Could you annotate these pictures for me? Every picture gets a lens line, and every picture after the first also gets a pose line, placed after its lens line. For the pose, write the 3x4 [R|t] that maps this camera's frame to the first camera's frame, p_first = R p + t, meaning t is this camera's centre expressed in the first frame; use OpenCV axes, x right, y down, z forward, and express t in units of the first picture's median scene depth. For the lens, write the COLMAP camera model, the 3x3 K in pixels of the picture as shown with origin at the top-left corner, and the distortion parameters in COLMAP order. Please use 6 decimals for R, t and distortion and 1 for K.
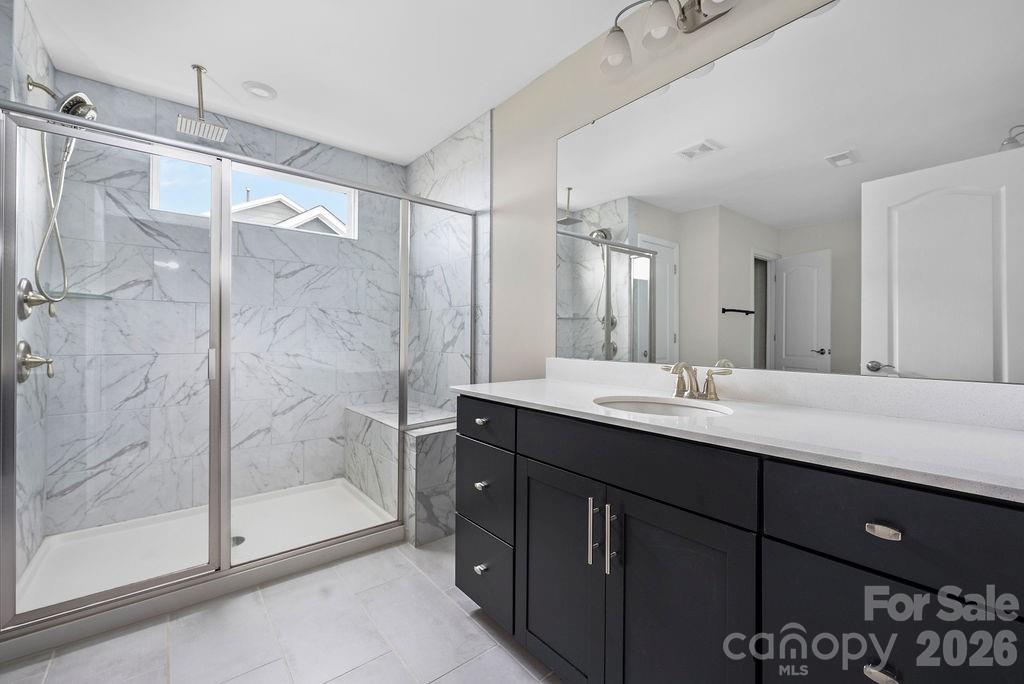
lens RADIAL K [[419.2, 0, 515.8], [0, 419.2, 337.7], [0, 0, 1]] dist [-0.007738, -0.000357]
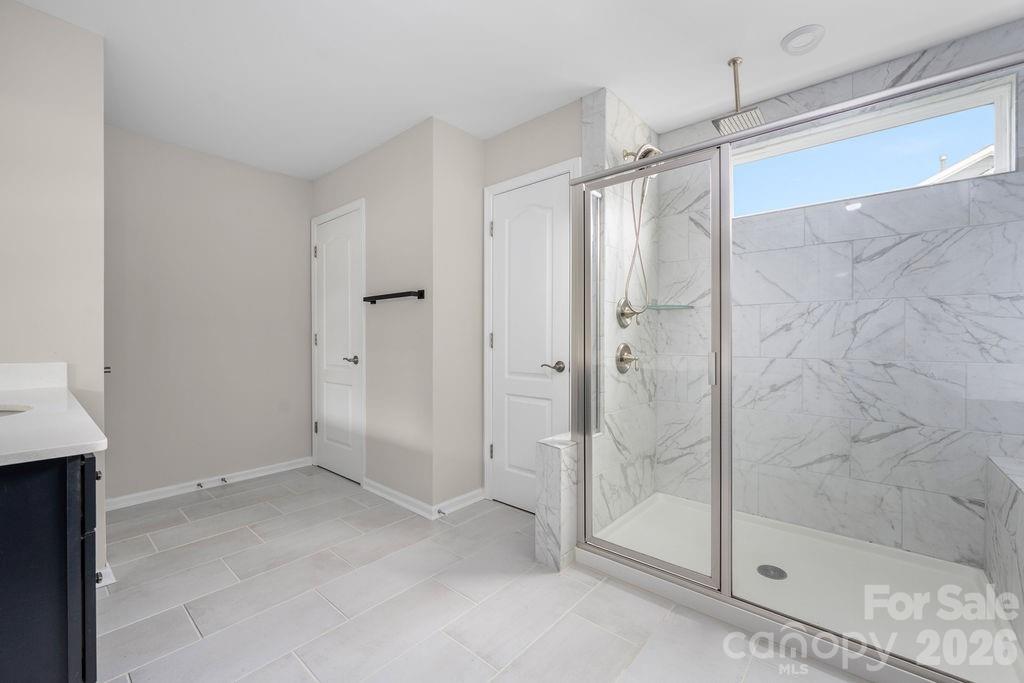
lens RADIAL K [[419.2, 0, 513.3], [0, 419.2, 340.4], [0, 0, 1]] dist [-0.007738, -0.000357]
pose [[0.161522, -0.002582, -0.986866, 0.086768], [0.000412, 0.999997, -0.002549, 0.001072], [0.986869, 0.000005, 0.161523, 0.261629]]
